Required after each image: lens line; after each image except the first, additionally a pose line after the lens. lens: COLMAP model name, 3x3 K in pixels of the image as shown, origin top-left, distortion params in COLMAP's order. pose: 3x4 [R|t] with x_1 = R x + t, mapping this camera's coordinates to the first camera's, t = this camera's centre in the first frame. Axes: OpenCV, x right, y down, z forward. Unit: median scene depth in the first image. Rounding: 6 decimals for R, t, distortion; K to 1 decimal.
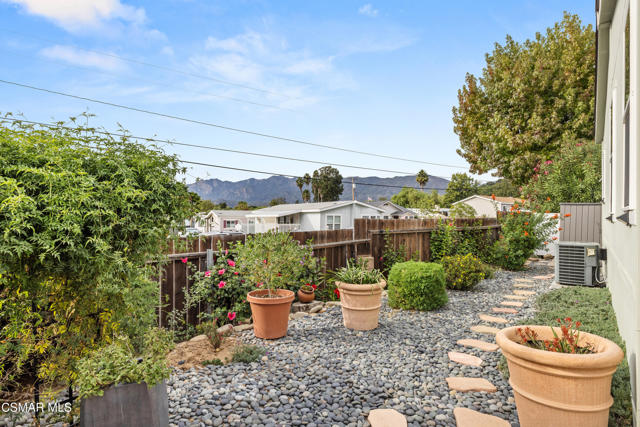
lens RADIAL K [[335.3, 0, 317.3], [0, 335.3, 215.1], [0, 0, 1]] dist [0.004942, -0.000251]
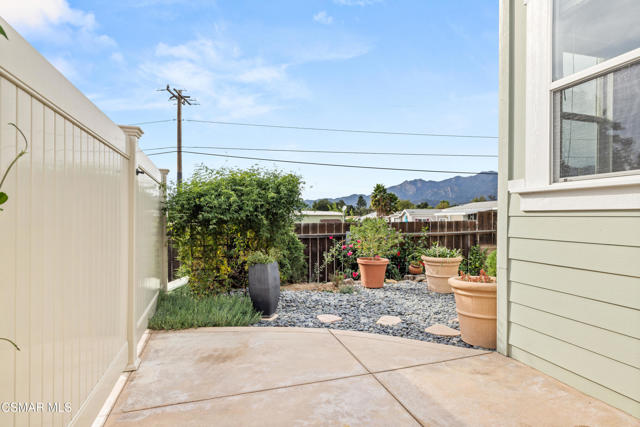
lens RADIAL K [[335.3, 0, 323.2], [0, 335.3, 212.6], [0, 0, 1]] dist [0.004942, -0.000251]
pose [[0.832090, -0.007200, -0.554594, 0.487824], [0.002938, 0.999959, -0.008574, 0.036869], [0.554633, 0.005505, 0.832077, -0.354029]]
